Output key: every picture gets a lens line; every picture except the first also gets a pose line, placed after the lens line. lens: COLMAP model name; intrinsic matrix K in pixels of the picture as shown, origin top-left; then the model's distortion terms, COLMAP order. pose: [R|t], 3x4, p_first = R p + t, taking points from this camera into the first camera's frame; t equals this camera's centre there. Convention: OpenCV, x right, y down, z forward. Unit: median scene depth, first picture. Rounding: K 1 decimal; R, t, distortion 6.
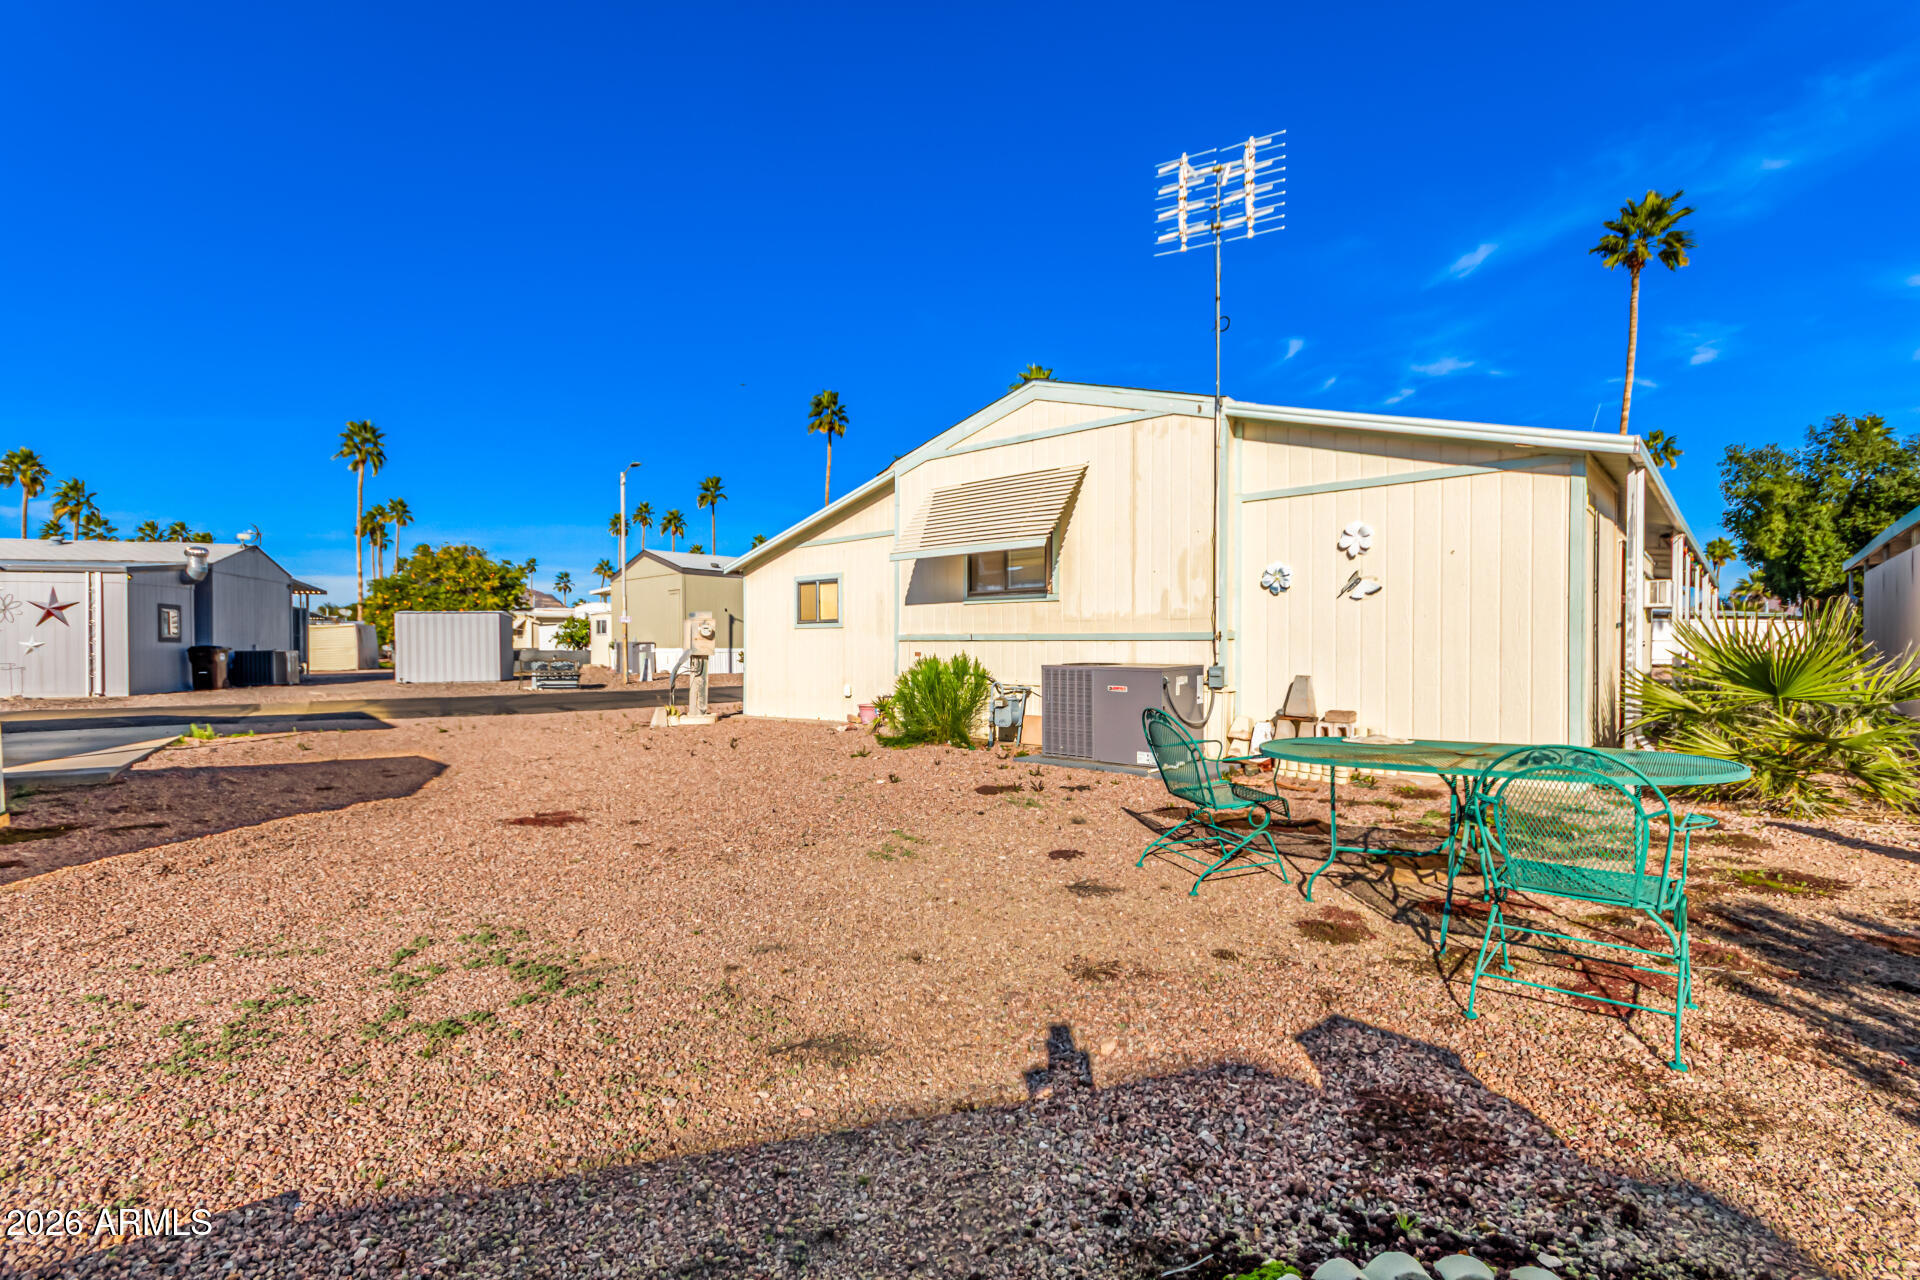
lens RADIAL K [[883.7, 0, 960.7], [0, 883.7, 651.9], [0, 0, 1]] dist [0.001593, 0.000237]
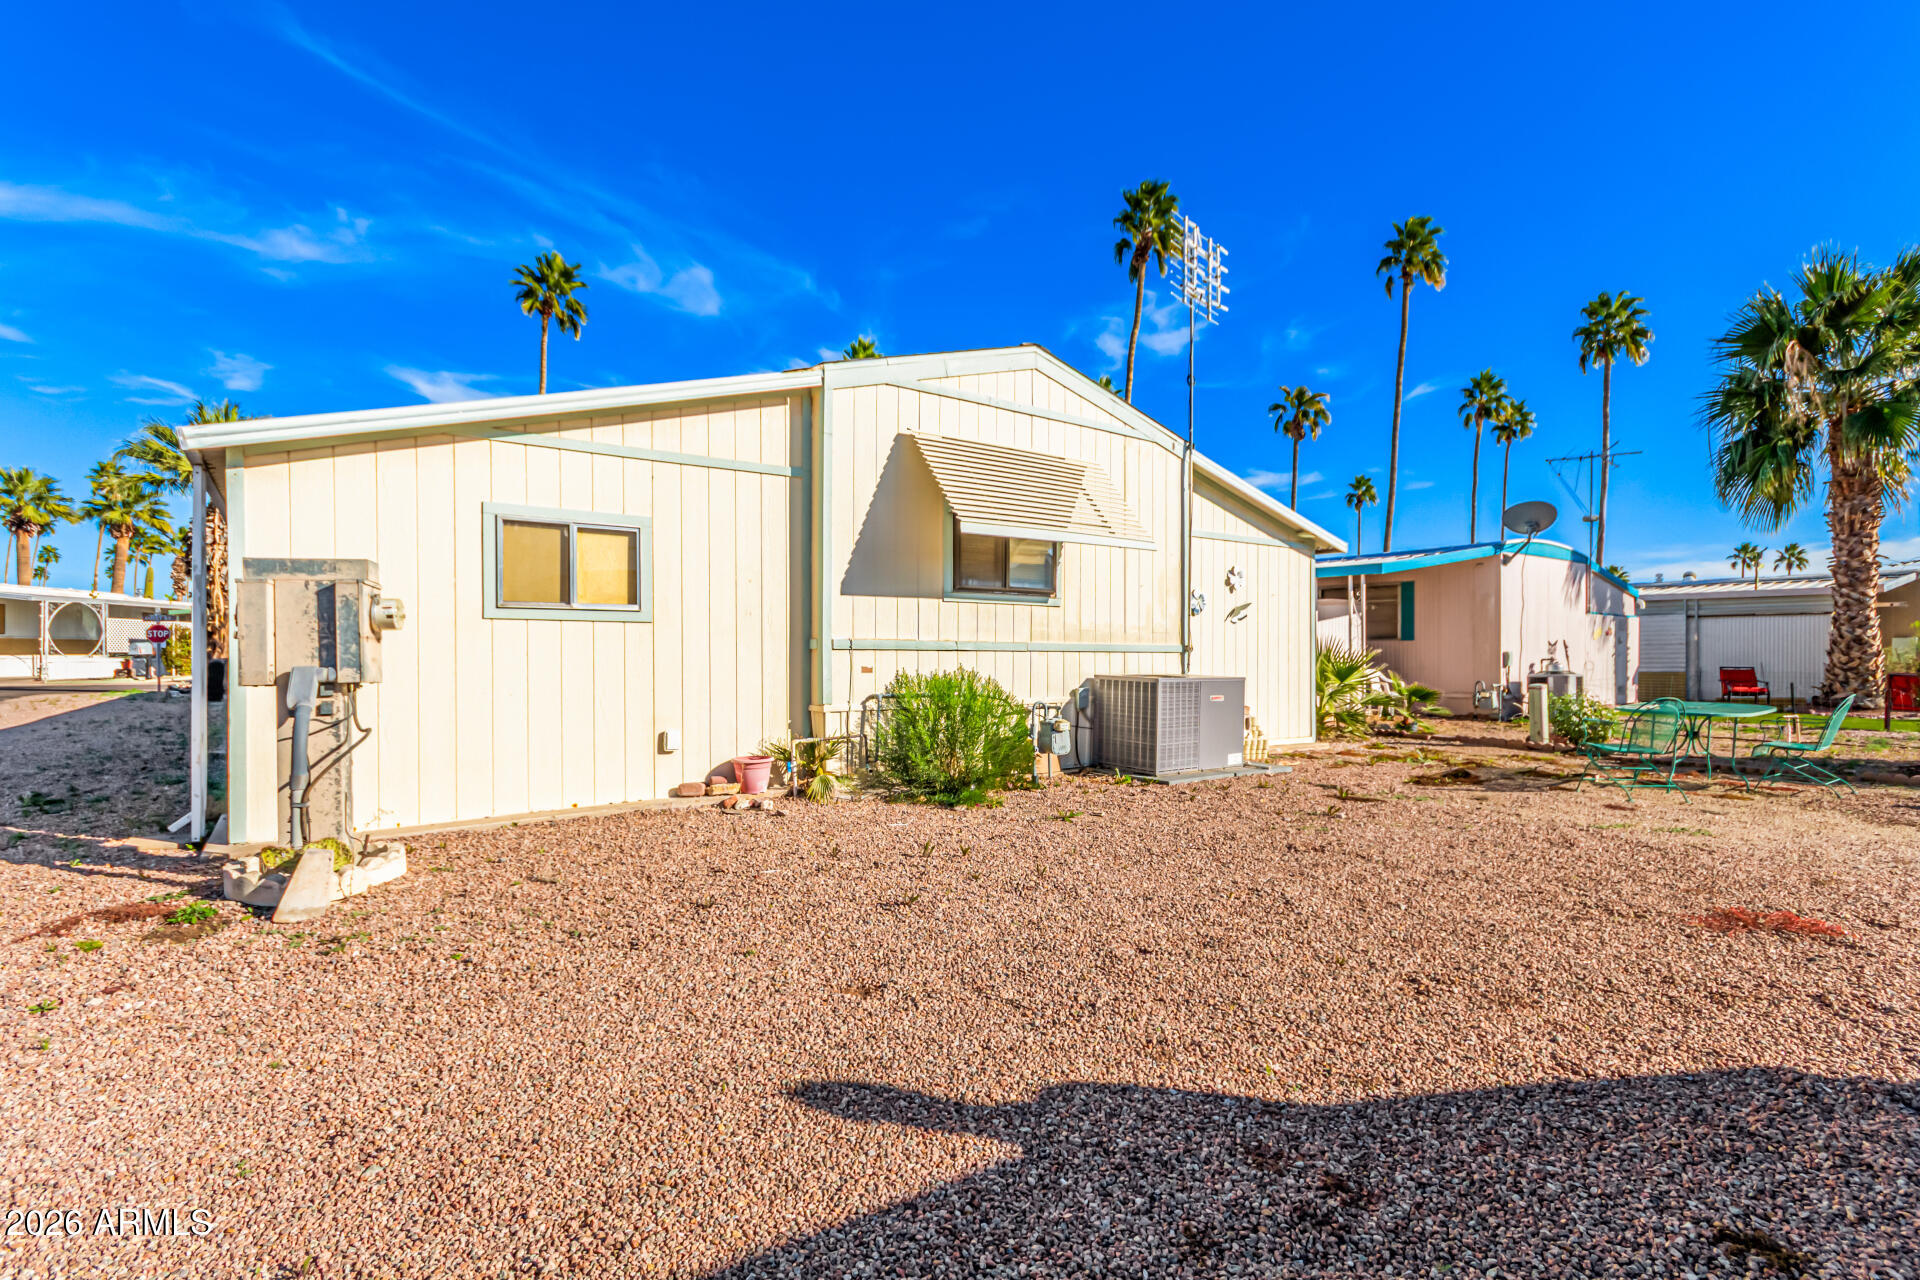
lens RADIAL K [[883.7, 0, 960.7], [0, 883.7, 651.9], [0, 0, 1]] dist [0.001593, 0.000237]
pose [[0.206061, 0.001743, 0.978538, -0.764234], [0.003705, 0.999990, -0.002561, -0.010572], [-0.978532, 0.004153, 0.206052, 0.895114]]
